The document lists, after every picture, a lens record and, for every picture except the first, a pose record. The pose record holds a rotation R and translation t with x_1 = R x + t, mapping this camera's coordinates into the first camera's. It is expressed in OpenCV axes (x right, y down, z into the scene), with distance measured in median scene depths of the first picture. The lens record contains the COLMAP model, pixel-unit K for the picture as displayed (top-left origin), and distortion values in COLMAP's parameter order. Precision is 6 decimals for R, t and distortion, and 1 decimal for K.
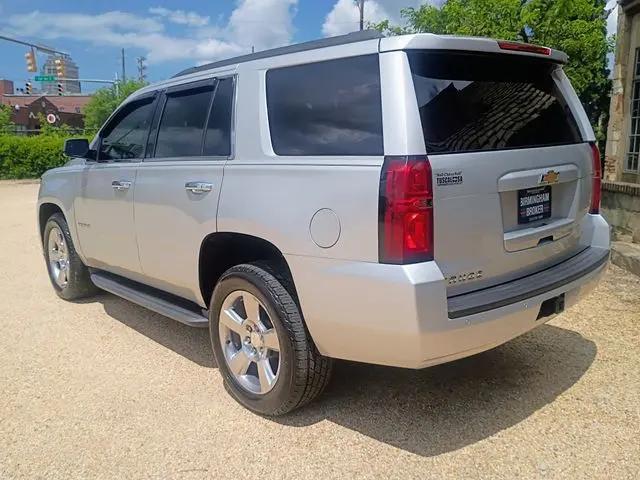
lens RADIAL K [[563.2, 0, 319.0], [0, 563.2, 230.3], [0, 0, 1]] dist [0.072475, -0.099673]
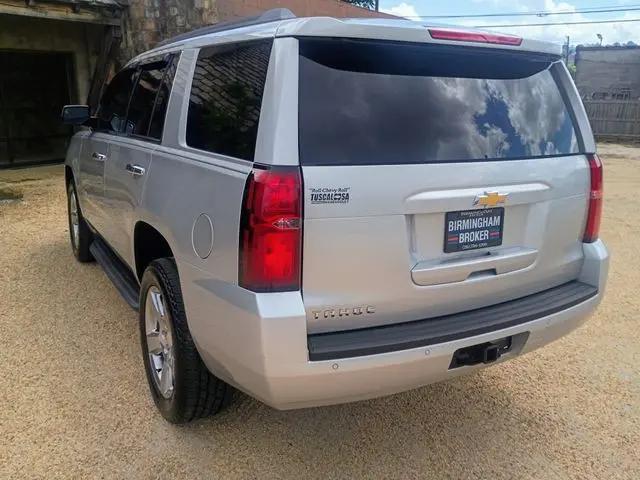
lens RADIAL K [[563.2, 0, 319.0], [0, 563.2, 230.3], [0, 0, 1]] dist [0.072475, -0.099673]
pose [[0.975169, 0.102516, -0.196303, 0.334308], [-0.090554, 0.993499, 0.068998, -0.083795], [0.202100, -0.049508, 0.978113, 0.154567]]
